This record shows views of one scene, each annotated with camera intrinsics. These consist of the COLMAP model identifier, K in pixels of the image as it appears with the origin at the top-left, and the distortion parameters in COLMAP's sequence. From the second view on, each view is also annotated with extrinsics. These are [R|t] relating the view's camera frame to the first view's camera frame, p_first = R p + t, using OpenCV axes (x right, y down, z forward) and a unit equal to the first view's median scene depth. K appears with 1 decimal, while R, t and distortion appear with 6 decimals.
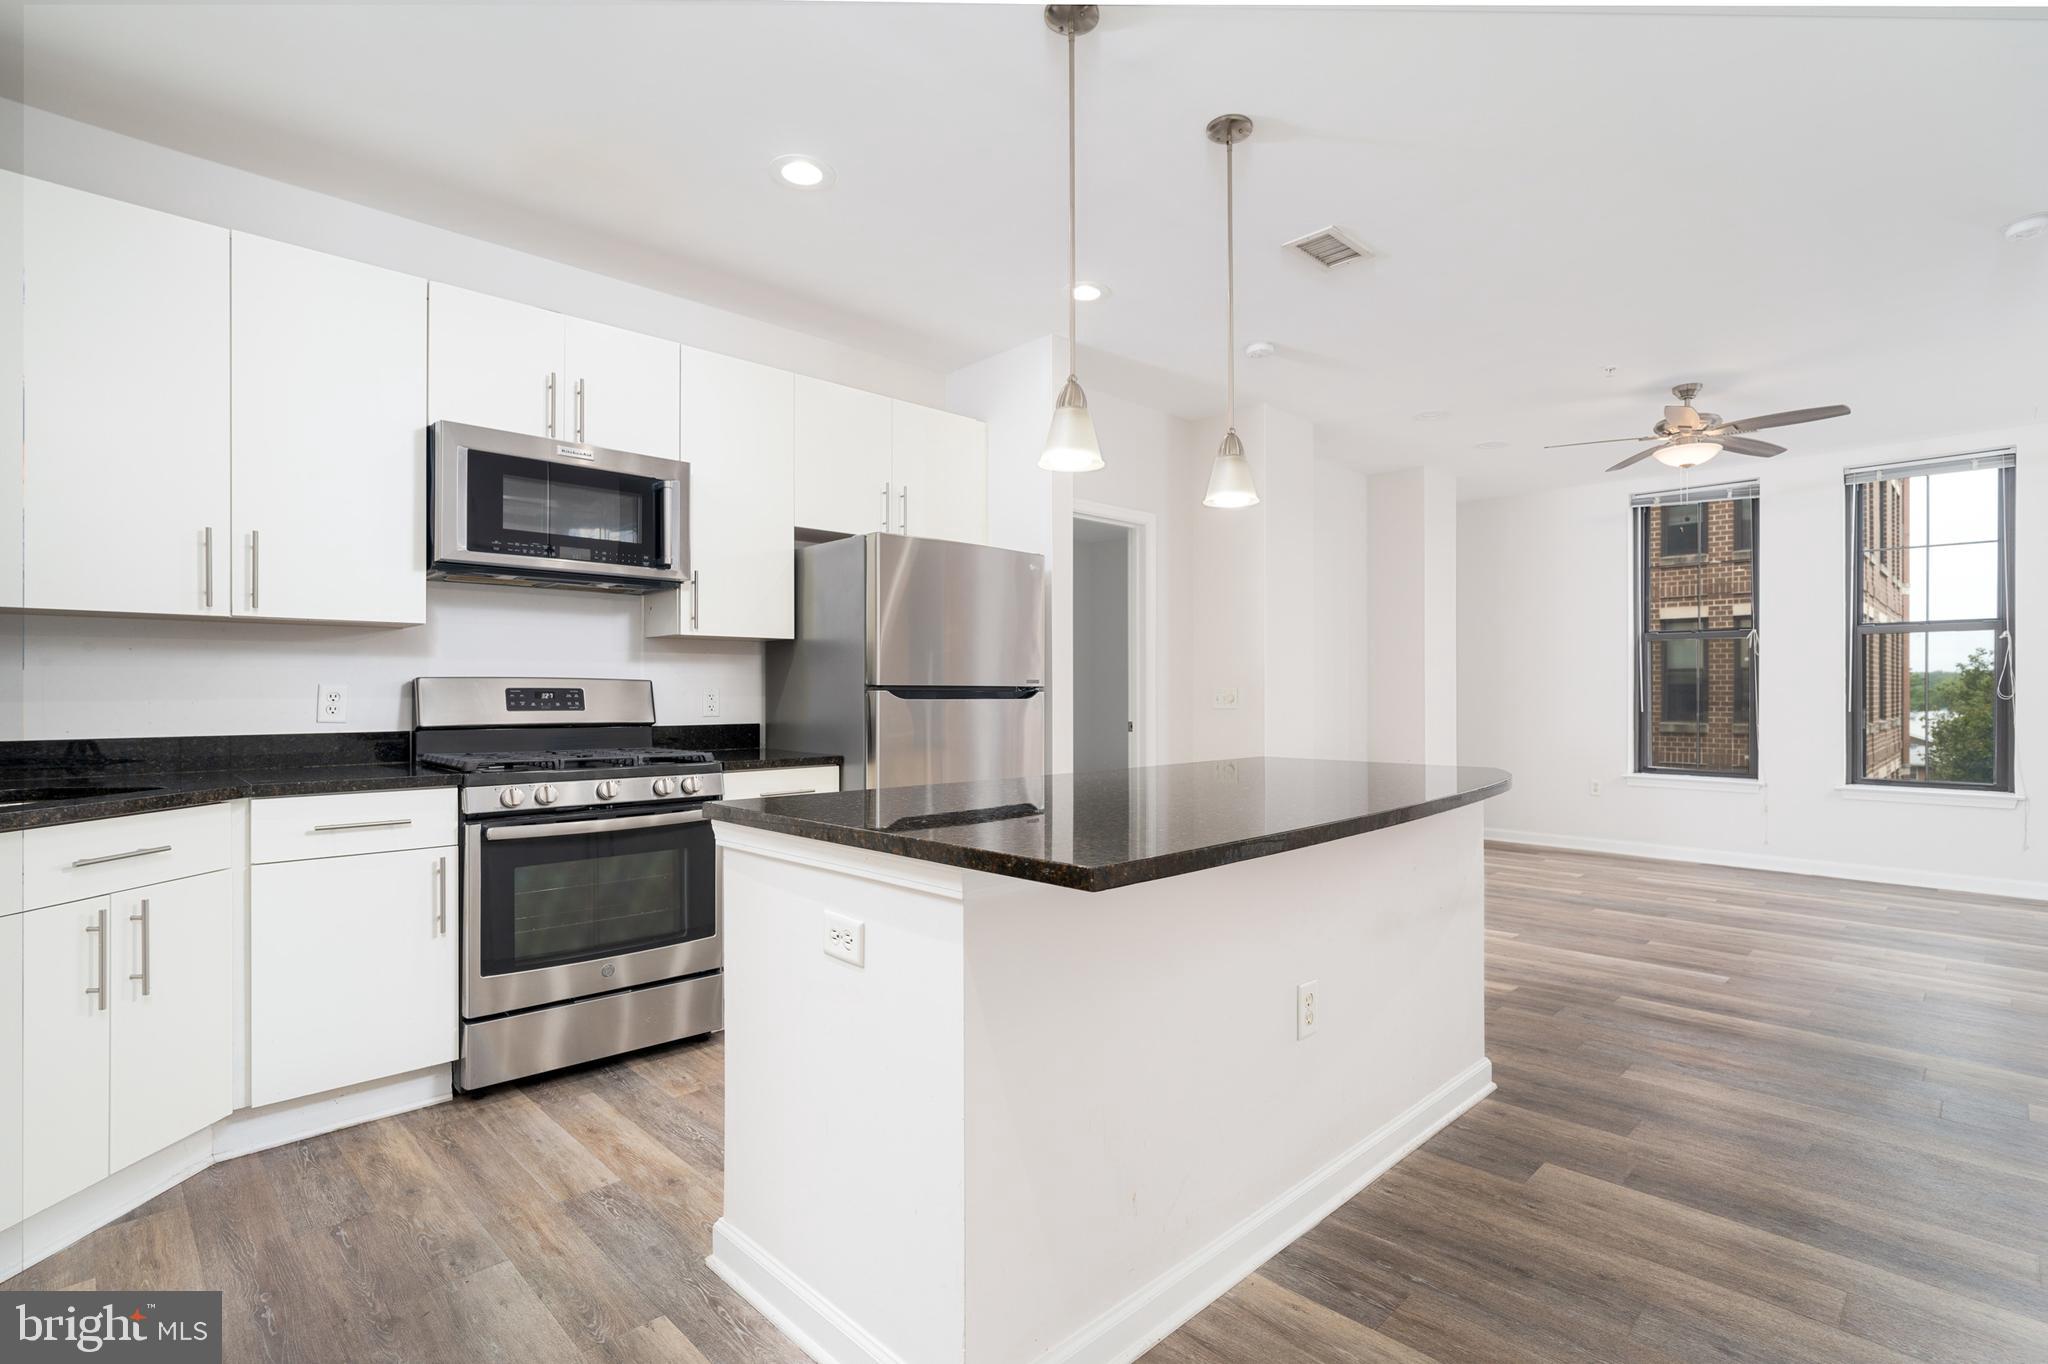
lens RADIAL K [[962.5, 0, 1077.0], [0, 962.5, 689.5], [0, 0, 1]] dist [-0.056528, 0.033480]
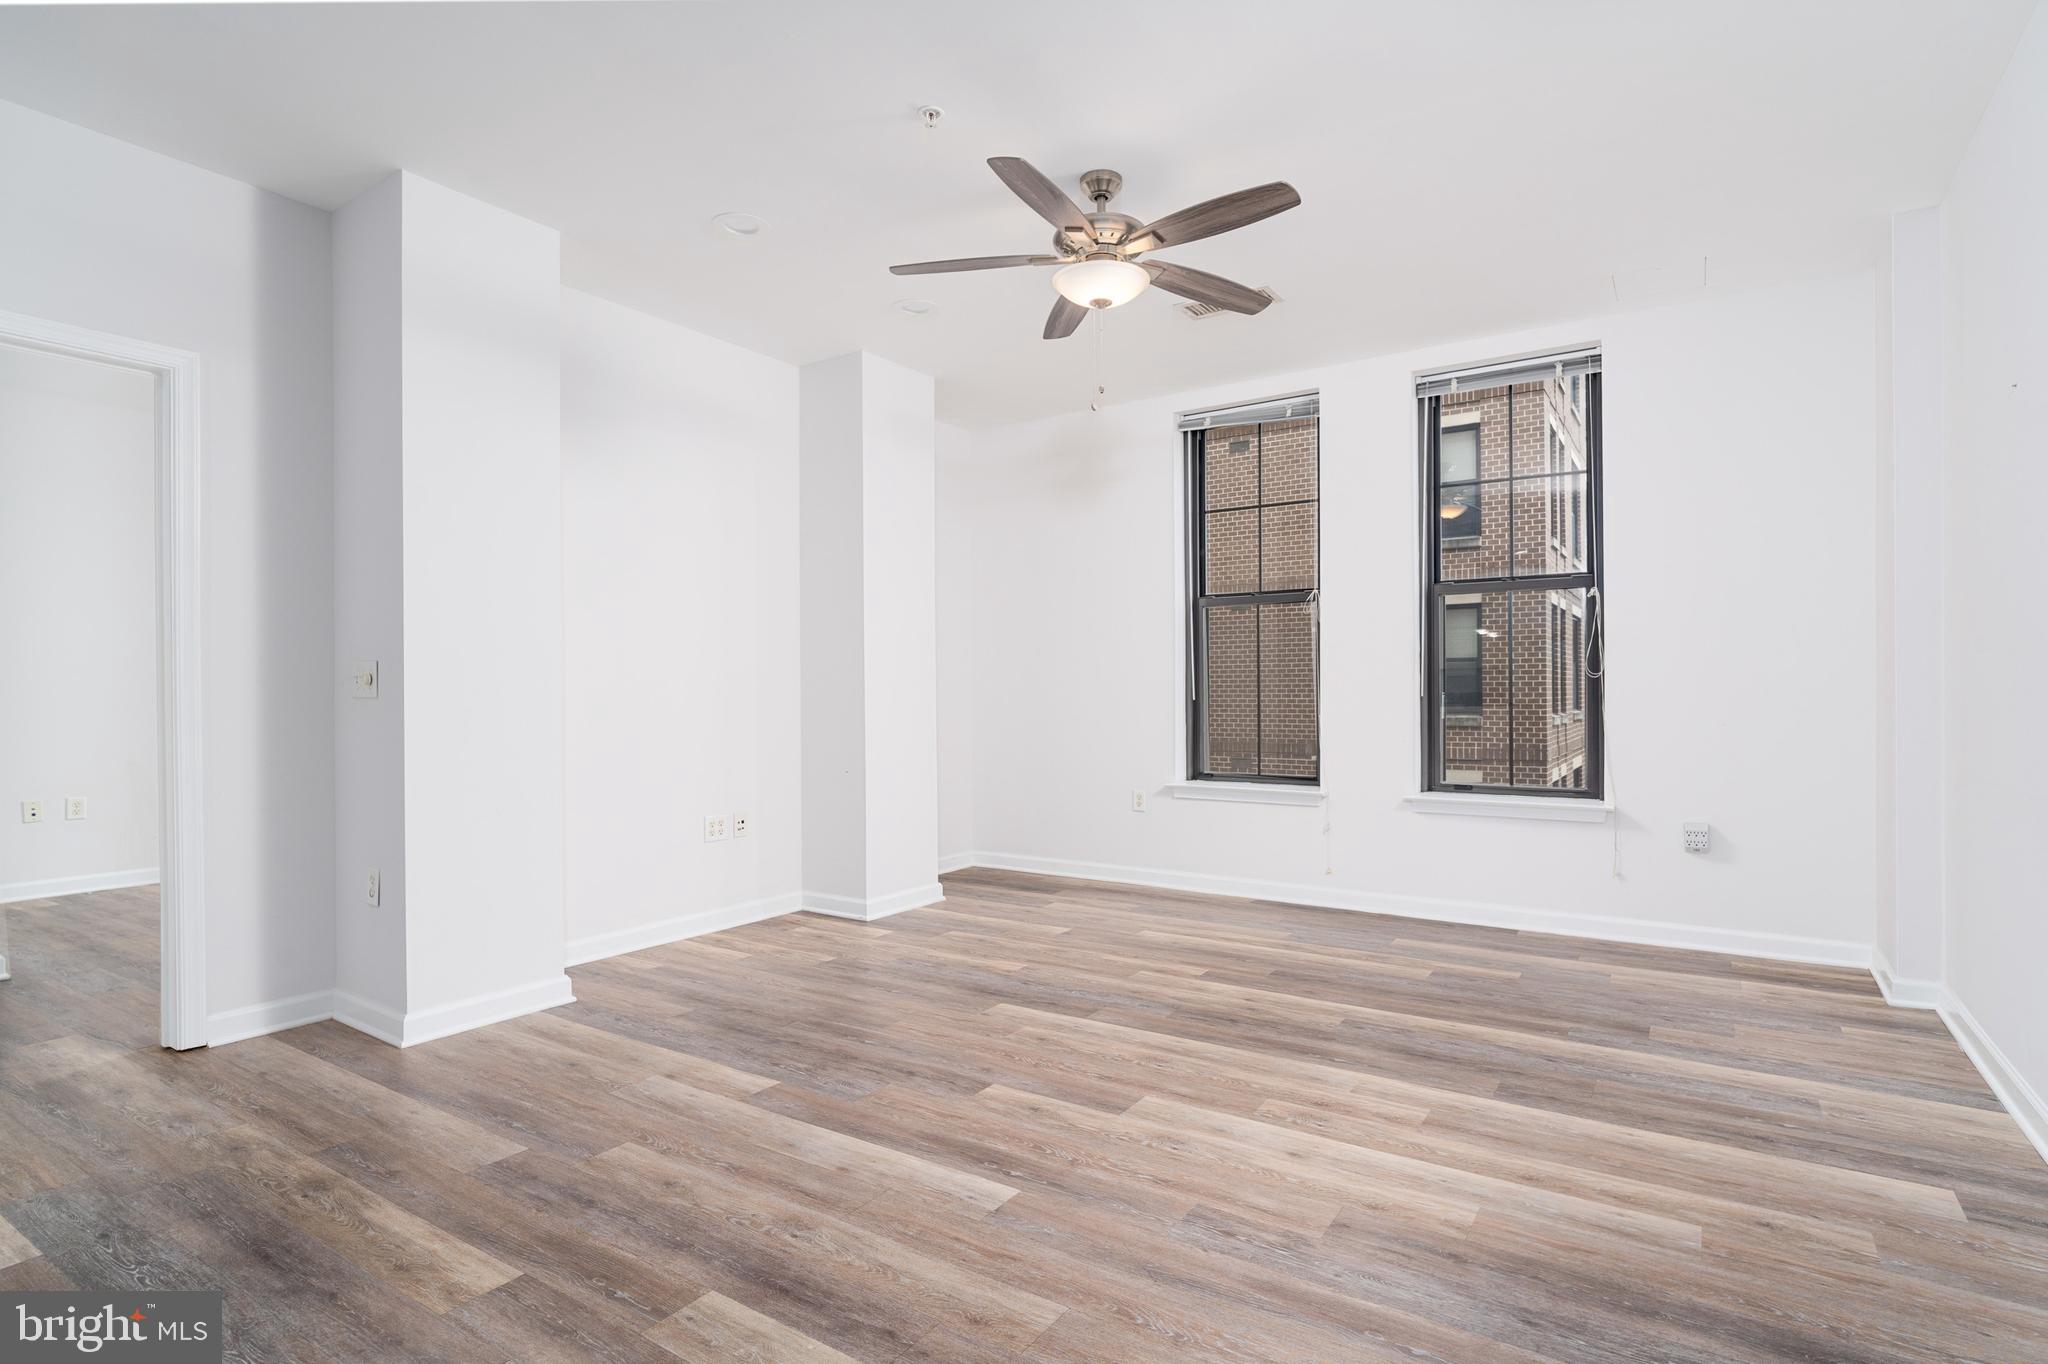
lens RADIAL K [[986.5, 0, 1034.0], [0, 986.5, 683.4], [0, 0, 1]] dist [-0.005394, -0.000270]
pose [[0.983386, -0.007609, 0.181370, 0.635725], [0.008692, 0.999949, -0.005176, 0.025894], [-0.181321, 0.006666, 0.983401, 0.478903]]
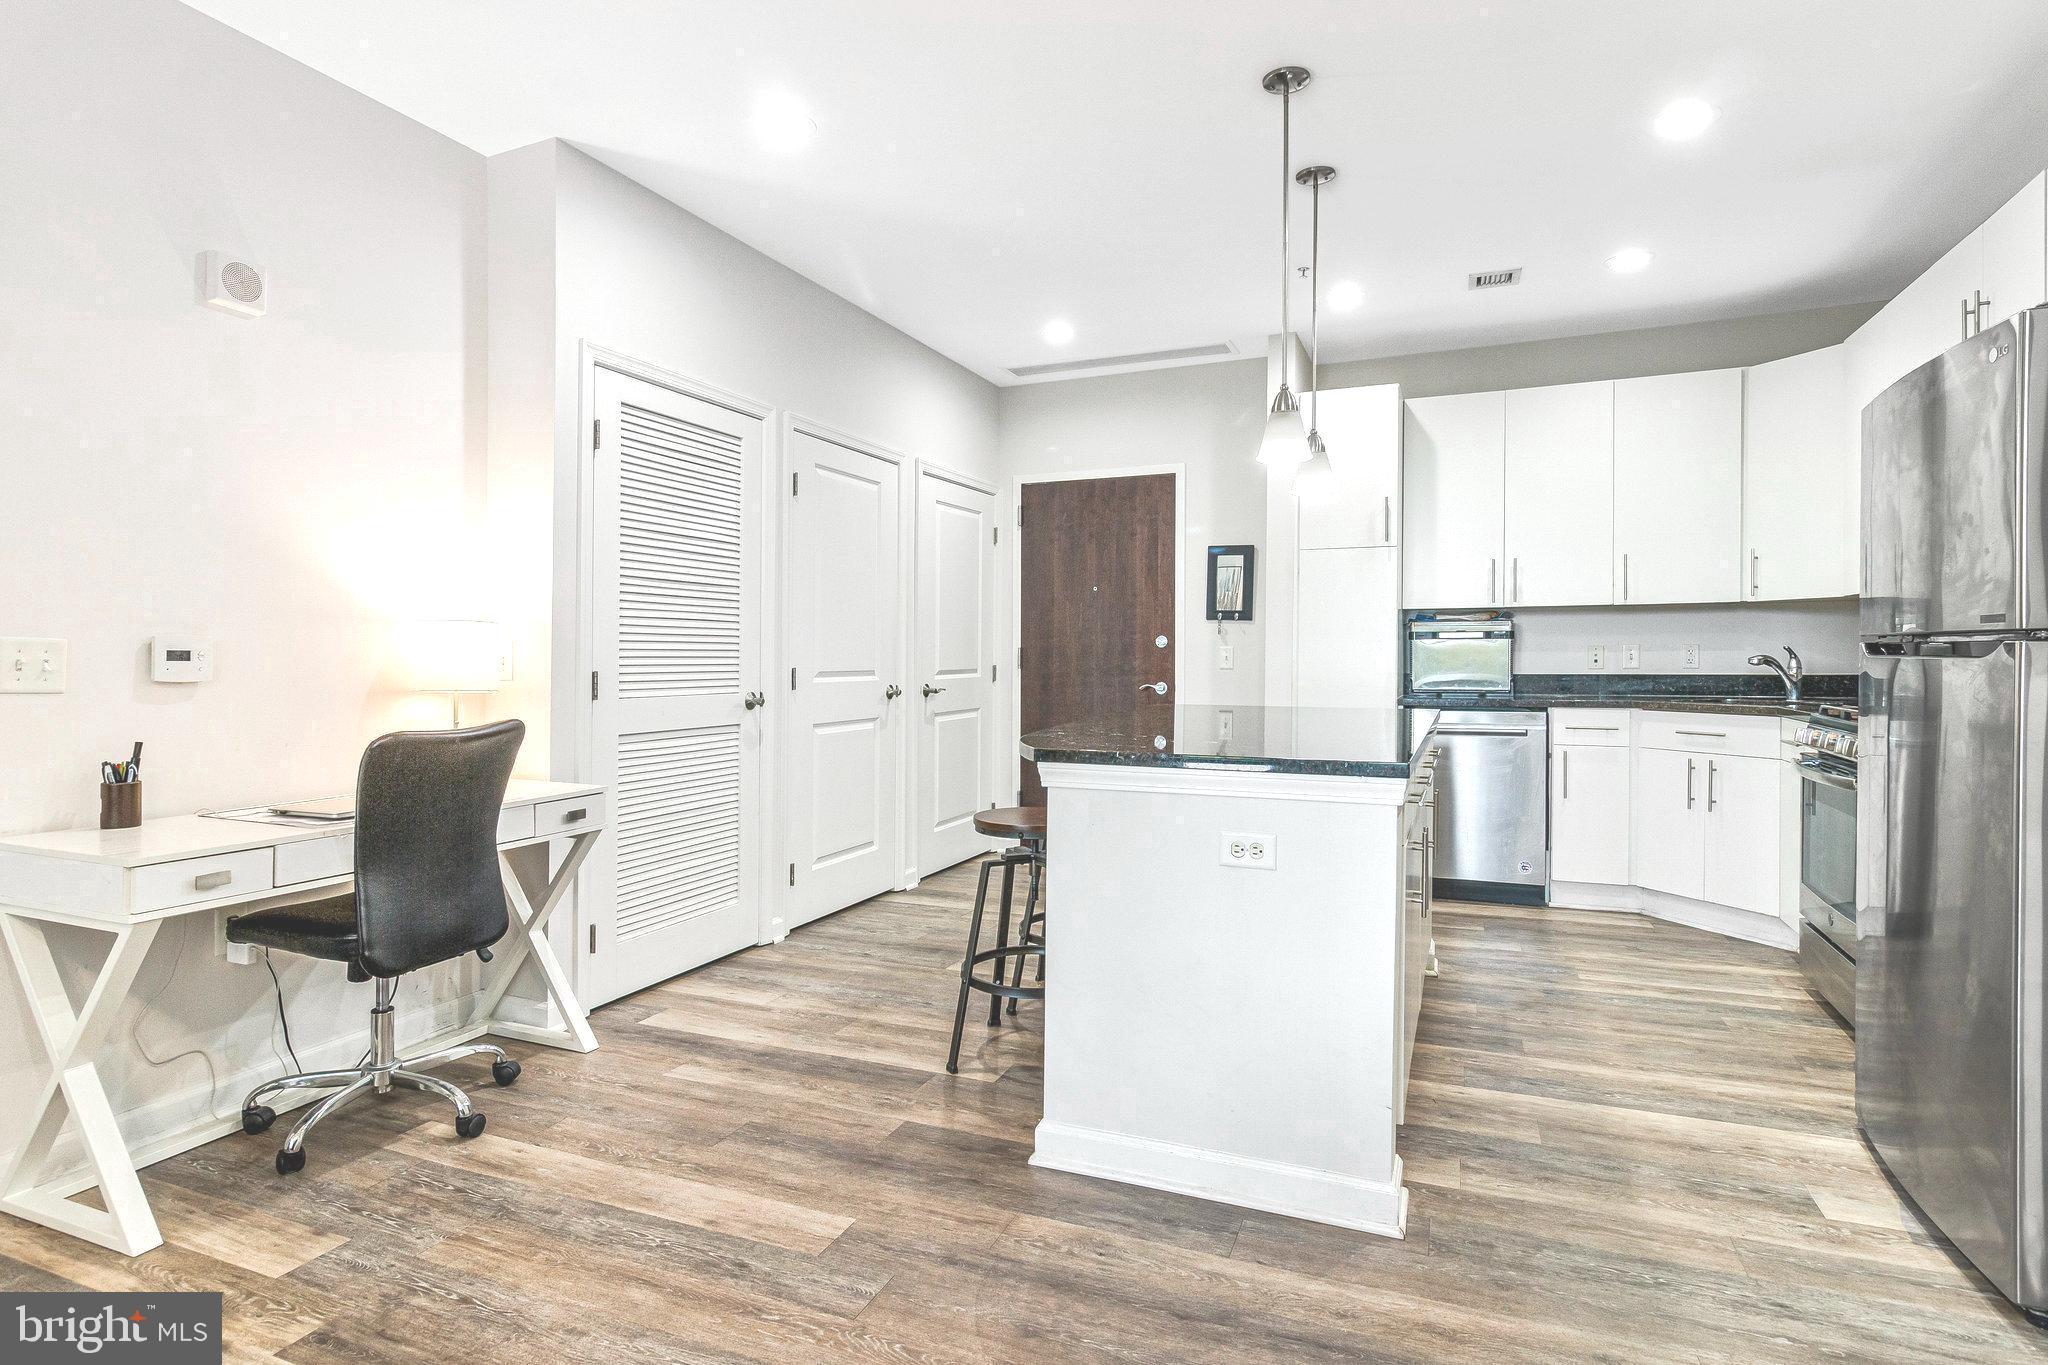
lens RADIAL K [[1083.9, 0, 1018.2], [0, 1083.9, 668.0], [0, 0, 1]] dist [-0.003064, 0.000886]
pose [[-0.931077, 0.008286, -0.364728, 0.576317], [0.003398, 0.999896, 0.014043, 0.003256], [0.364806, 0.011836, -0.931008, 1.357189]]
